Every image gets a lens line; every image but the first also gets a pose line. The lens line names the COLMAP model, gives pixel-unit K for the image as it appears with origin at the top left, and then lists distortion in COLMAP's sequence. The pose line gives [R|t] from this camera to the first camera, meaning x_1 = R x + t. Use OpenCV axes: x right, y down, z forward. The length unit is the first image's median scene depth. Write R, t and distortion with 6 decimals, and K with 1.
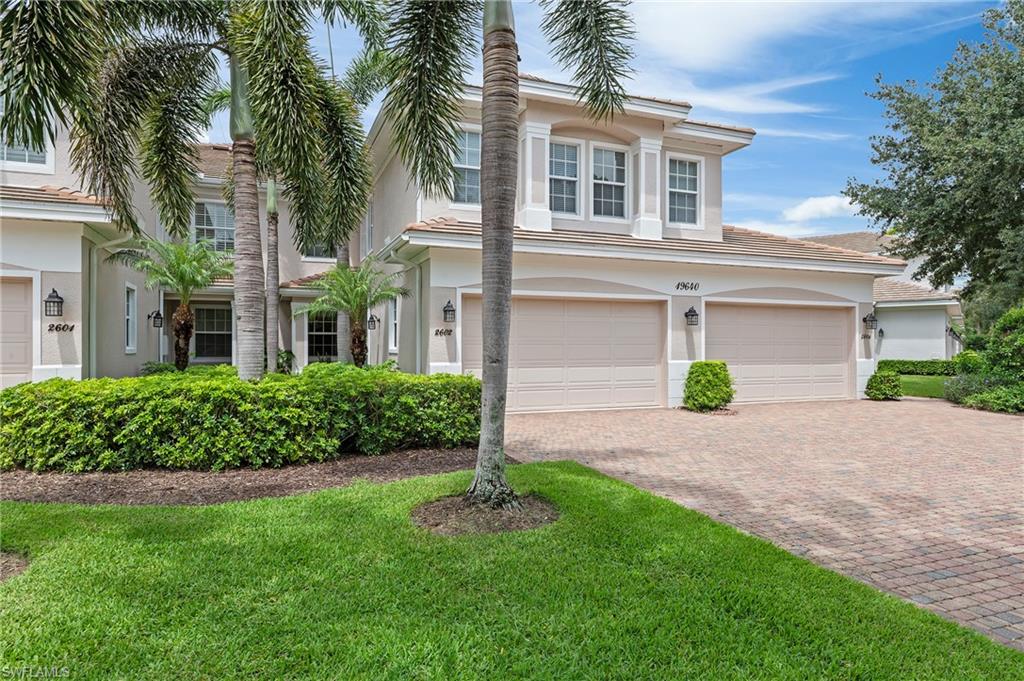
lens RADIAL K [[624.6, 0, 512.0], [0, 624.6, 340.5], [0, 0, 1]] dist [-0.003168, -0.001726]
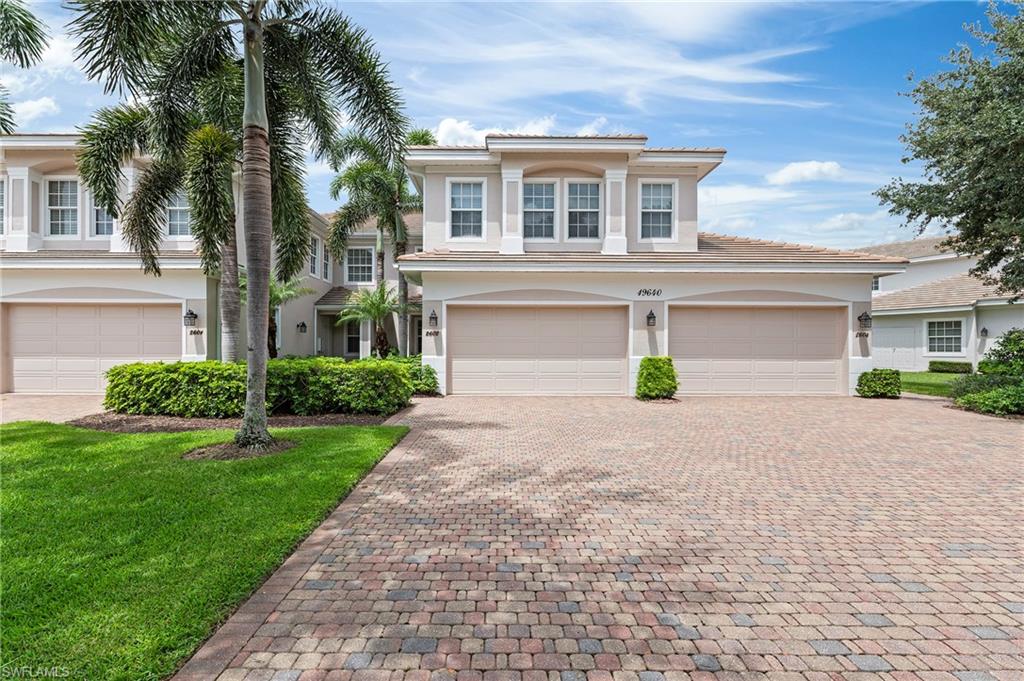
lens RADIAL K [[496.6, 0, 512.0], [0, 496.6, 340.5], [0, 0, 1]] dist [-0.004071, -0.001092]
pose [[0.931656, -0.004063, -0.363318, 0.382155], [0.001984, 0.999979, -0.006095, 0.007797], [0.363336, 0.004958, 0.931645, 0.047064]]
